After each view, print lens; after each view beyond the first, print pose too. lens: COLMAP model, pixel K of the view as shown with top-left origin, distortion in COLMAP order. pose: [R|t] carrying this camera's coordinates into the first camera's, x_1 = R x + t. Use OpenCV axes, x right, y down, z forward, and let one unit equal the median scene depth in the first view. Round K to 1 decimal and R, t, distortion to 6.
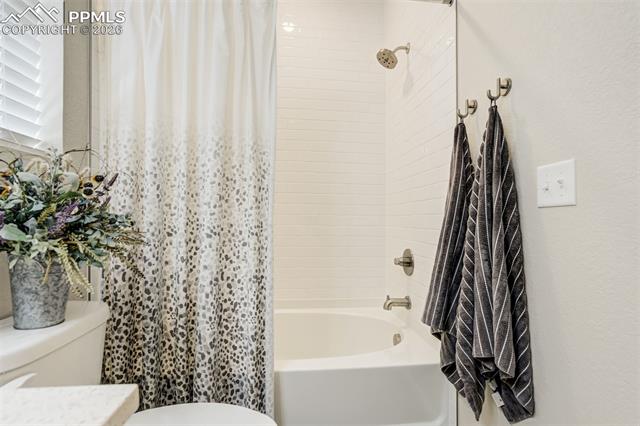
lens RADIAL K [[295.8, 0, 316.8], [0, 295.8, 225.1], [0, 0, 1]] dist [-0.017202, 0.001287]
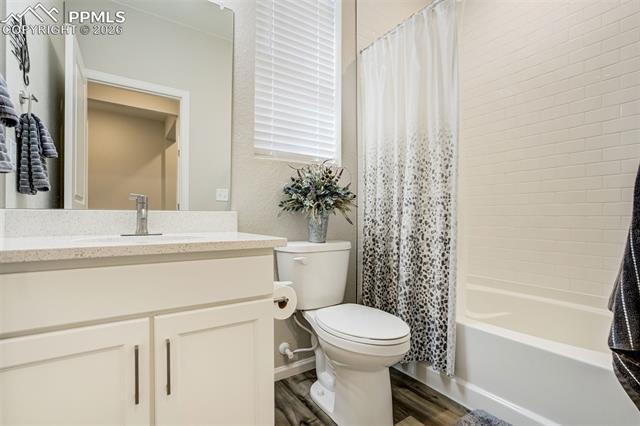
lens RADIAL K [[295.8, 0, 320.3], [0, 295.8, 216.4], [0, 0, 1]] dist [-0.017202, 0.001287]
pose [[0.484295, -0.011481, -0.874829, 0.619393], [-0.012259, 0.999727, -0.019907, 0.114662], [0.874819, 0.020365, 0.484022, -0.039274]]
